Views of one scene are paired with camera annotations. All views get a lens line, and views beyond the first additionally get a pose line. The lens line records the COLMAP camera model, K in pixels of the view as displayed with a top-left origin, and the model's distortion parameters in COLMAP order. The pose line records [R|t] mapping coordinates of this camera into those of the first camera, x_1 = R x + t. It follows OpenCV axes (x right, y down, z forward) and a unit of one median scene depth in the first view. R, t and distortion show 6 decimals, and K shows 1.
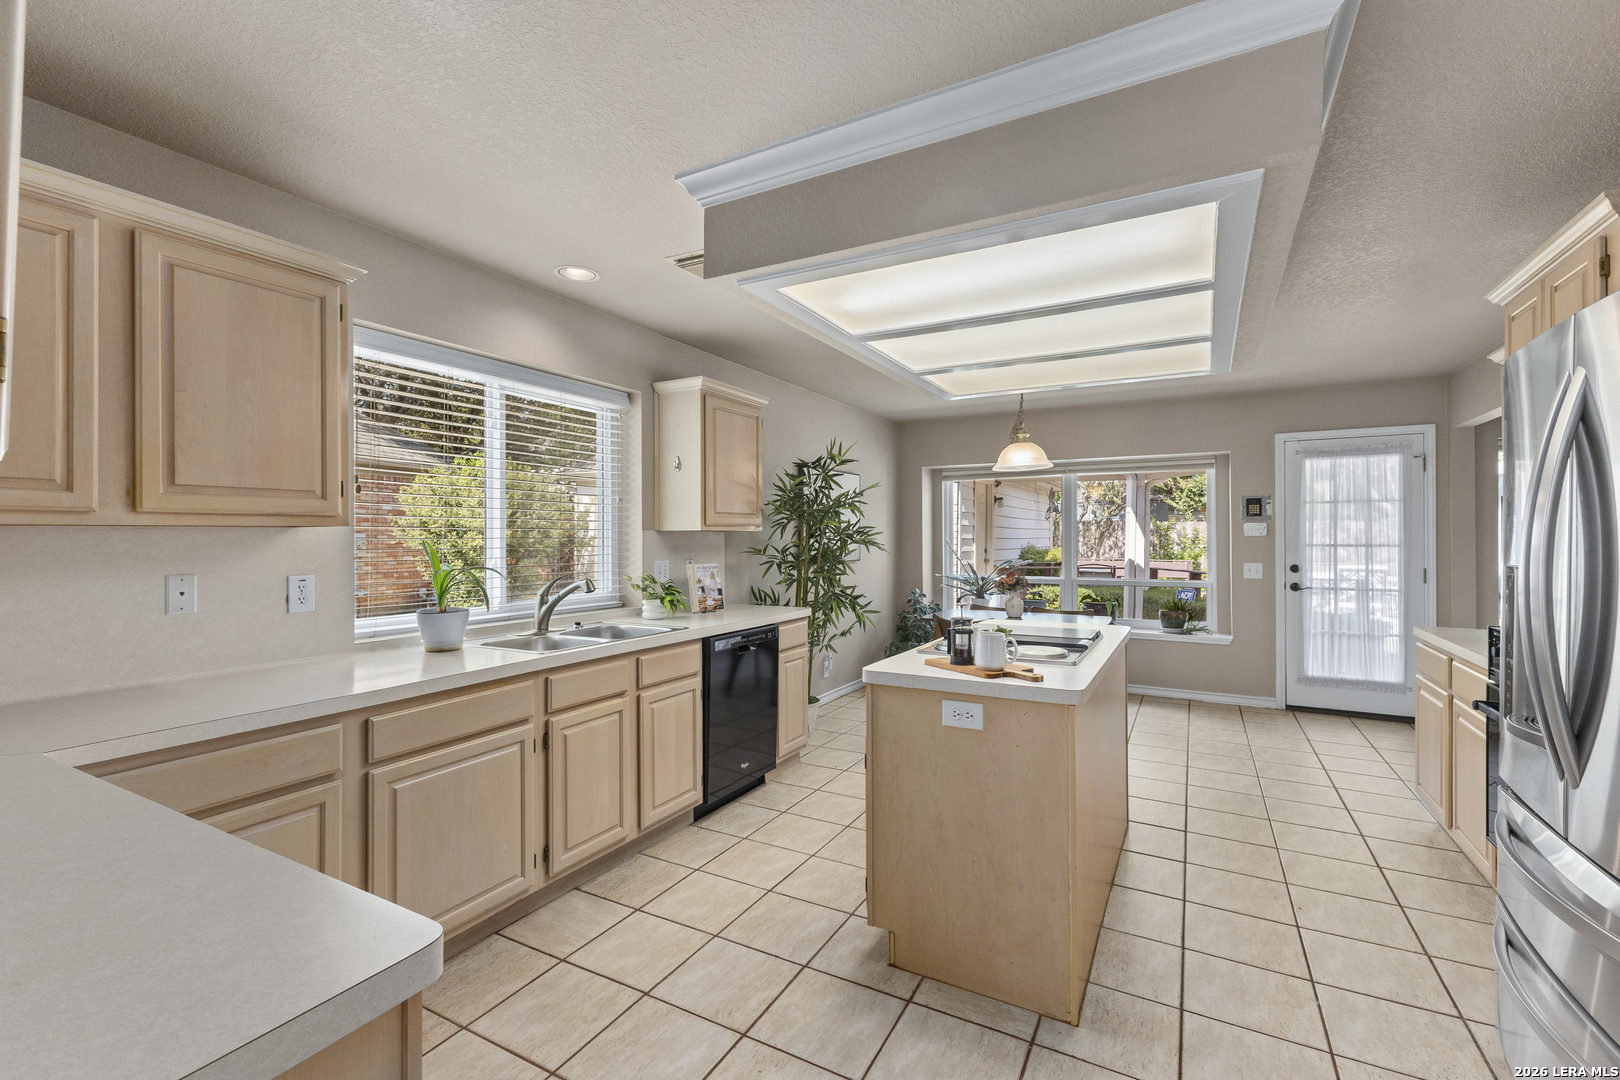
lens RADIAL K [[700.2, 0, 810.6], [0, 700.2, 530.8], [0, 0, 1]] dist [0.005945, -0.001497]
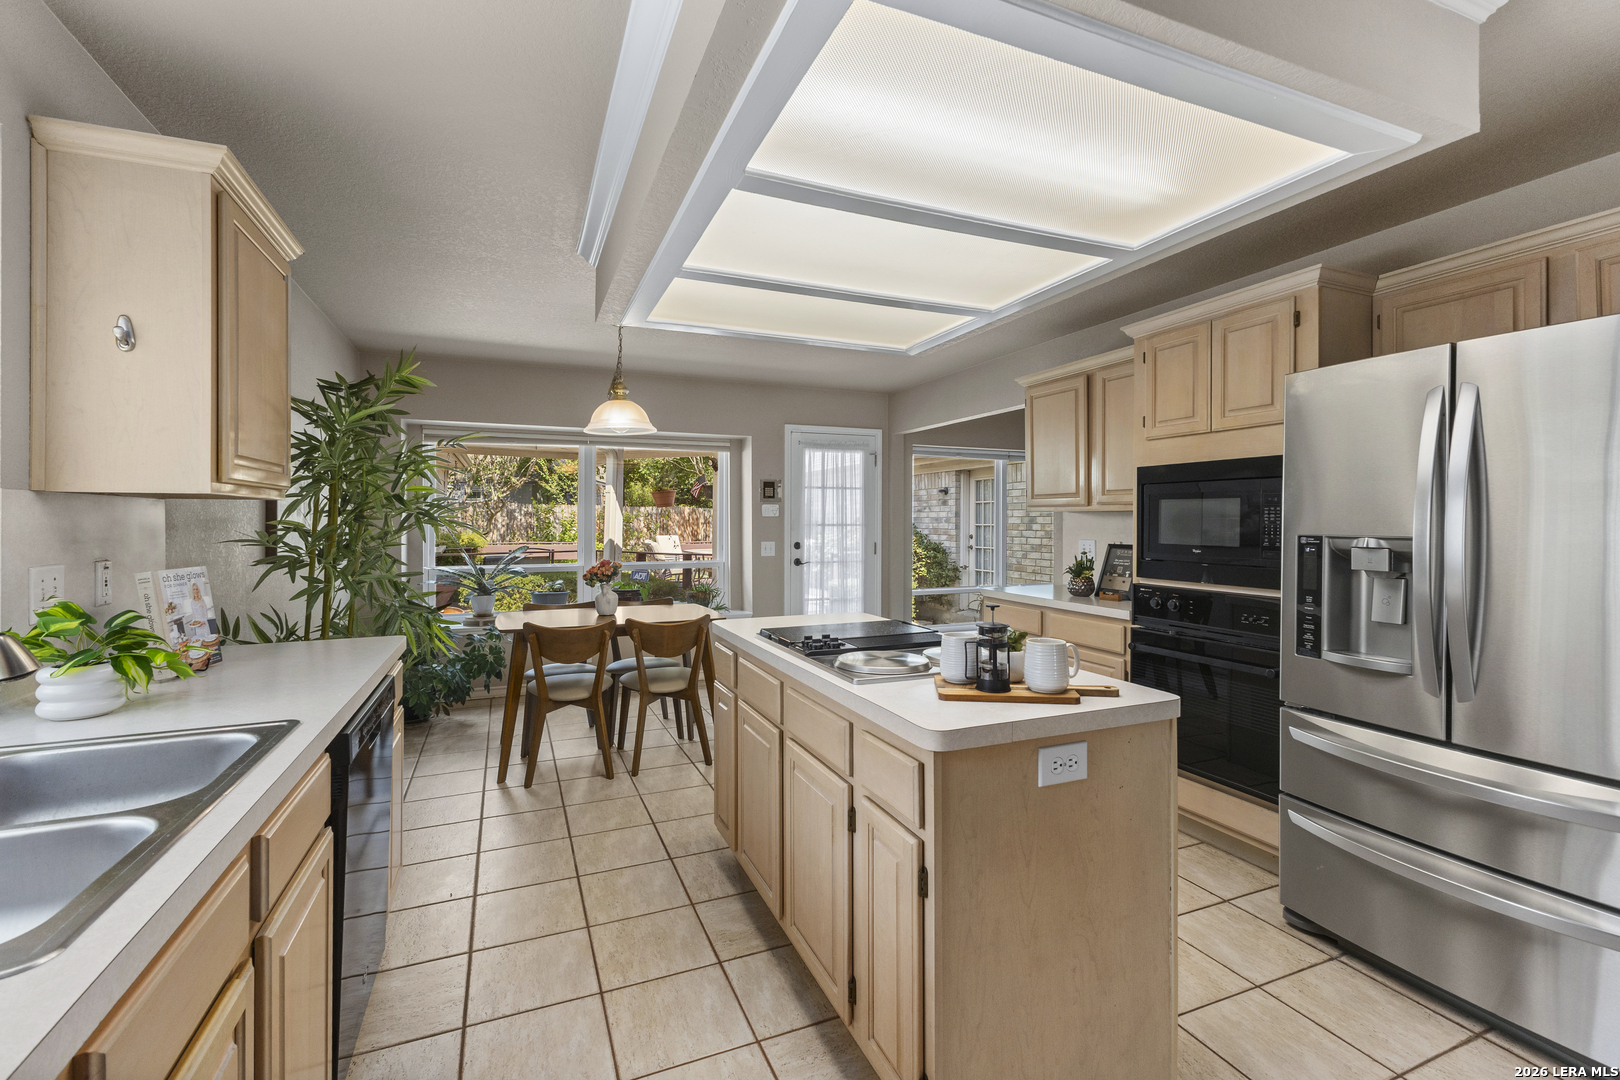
lens RADIAL K [[700.2, 0, 801.2], [0, 700.2, 519.9], [0, 0, 1]] dist [0.005945, -0.001497]
pose [[0.625143, 0.001853, 0.780508, -0.186137], [-0.007709, 0.999963, 0.003801, 0.008211], [-0.780472, -0.008393, 0.625134, 0.296691]]
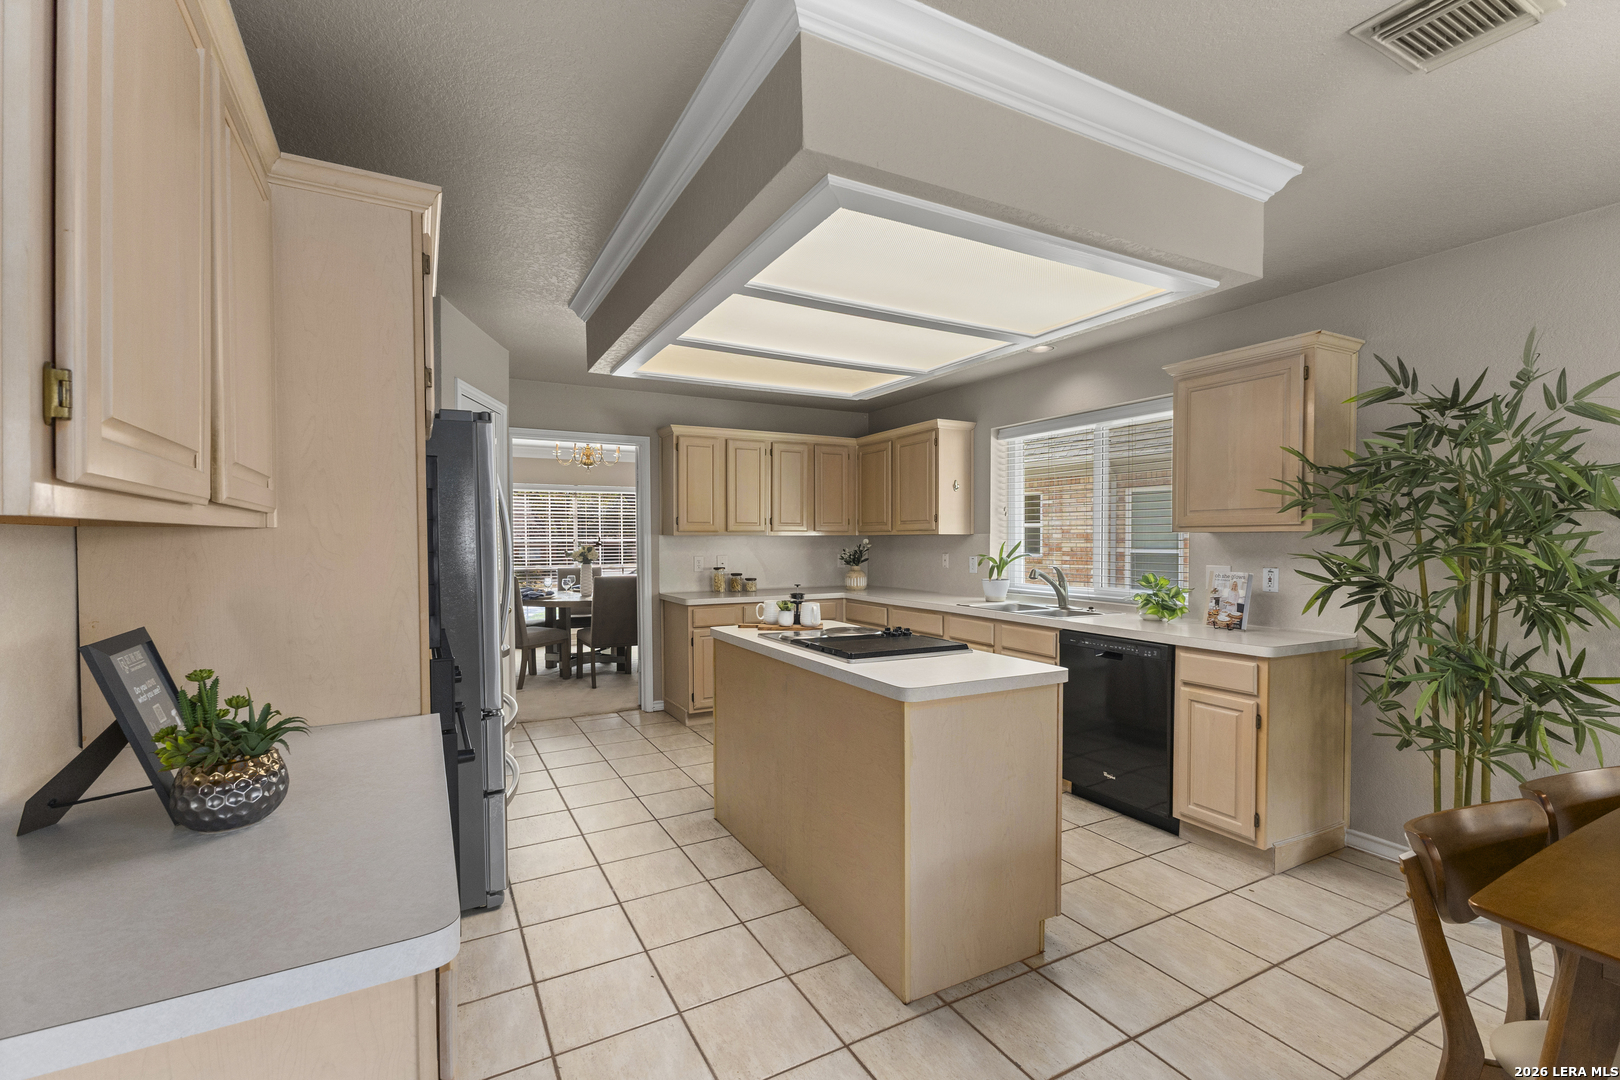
lens RADIAL K [[700.2, 0, 801.4], [0, 700.2, 550.1], [0, 0, 1]] dist [0.005945, -0.001497]
pose [[-0.547196, 0.013934, -0.836888, 0.608298], [0.005377, 0.999899, 0.013133, 0.005608], [0.836987, 0.002686, -0.547216, 0.757256]]
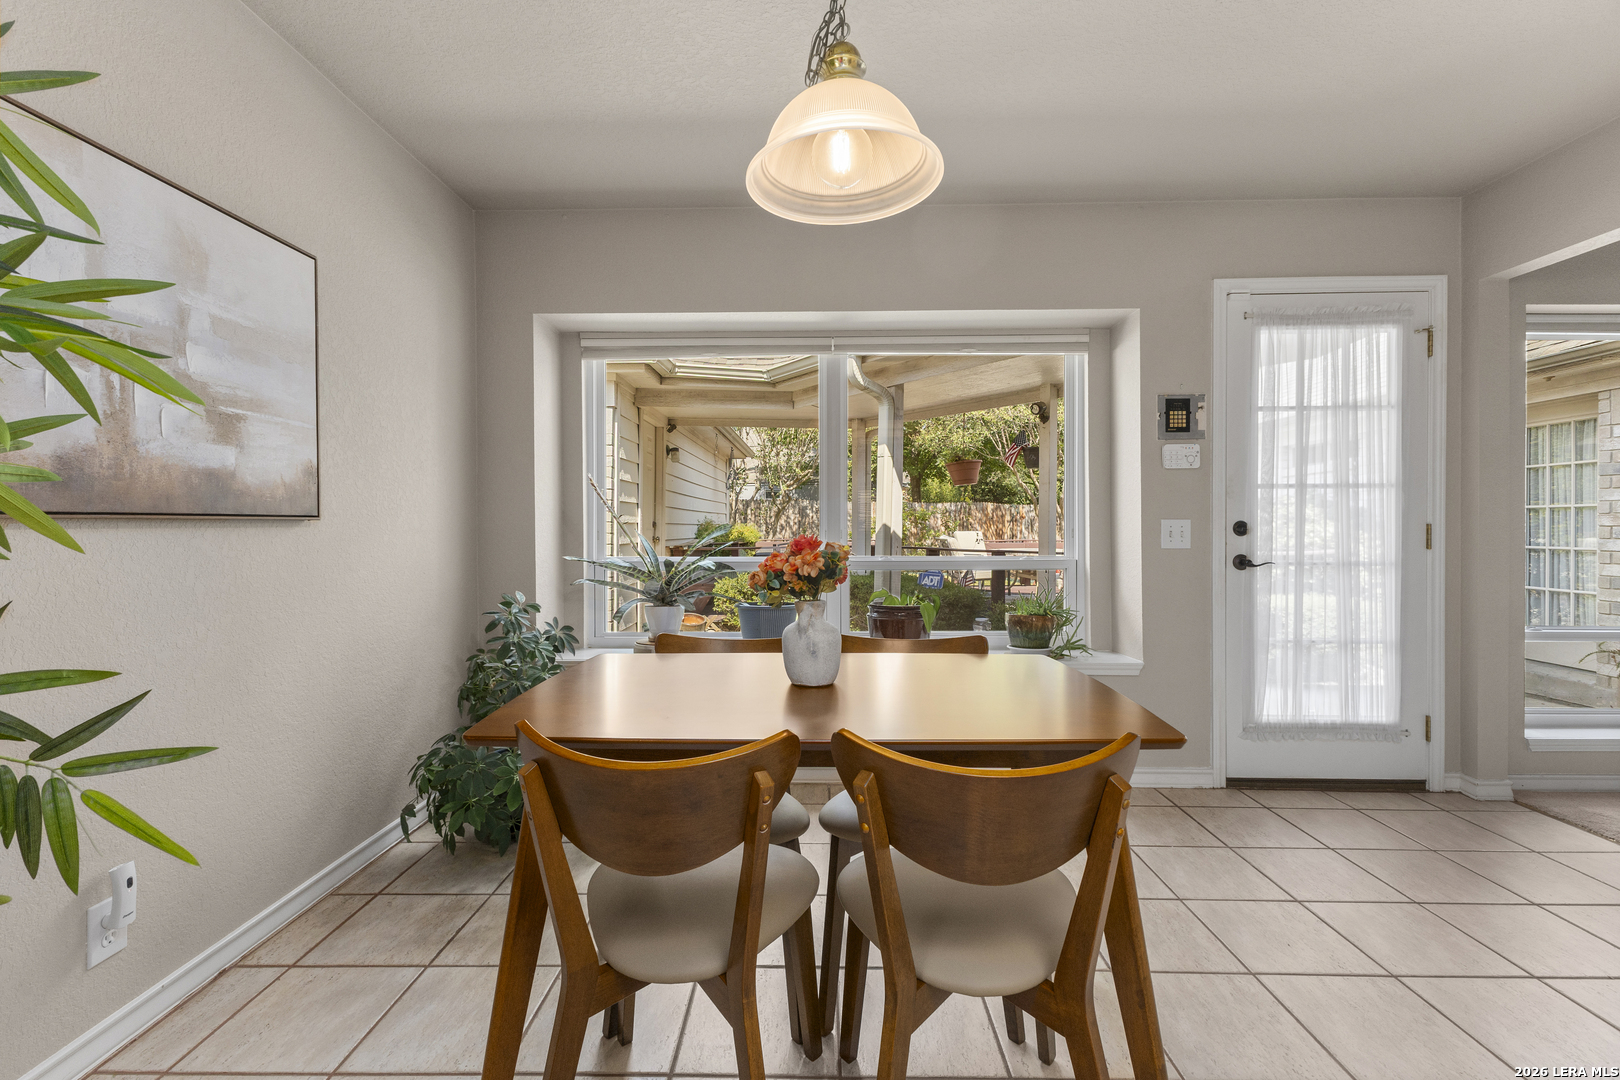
lens RADIAL K [[700.2, 0, 804.7], [0, 700.2, 529.9], [0, 0, 1]] dist [0.005945, -0.001497]
pose [[0.887561, -0.004553, 0.460669, 0.137412], [-0.002359, 0.999893, 0.014426, 0.048434], [-0.460685, -0.013891, 0.887455, 0.679835]]
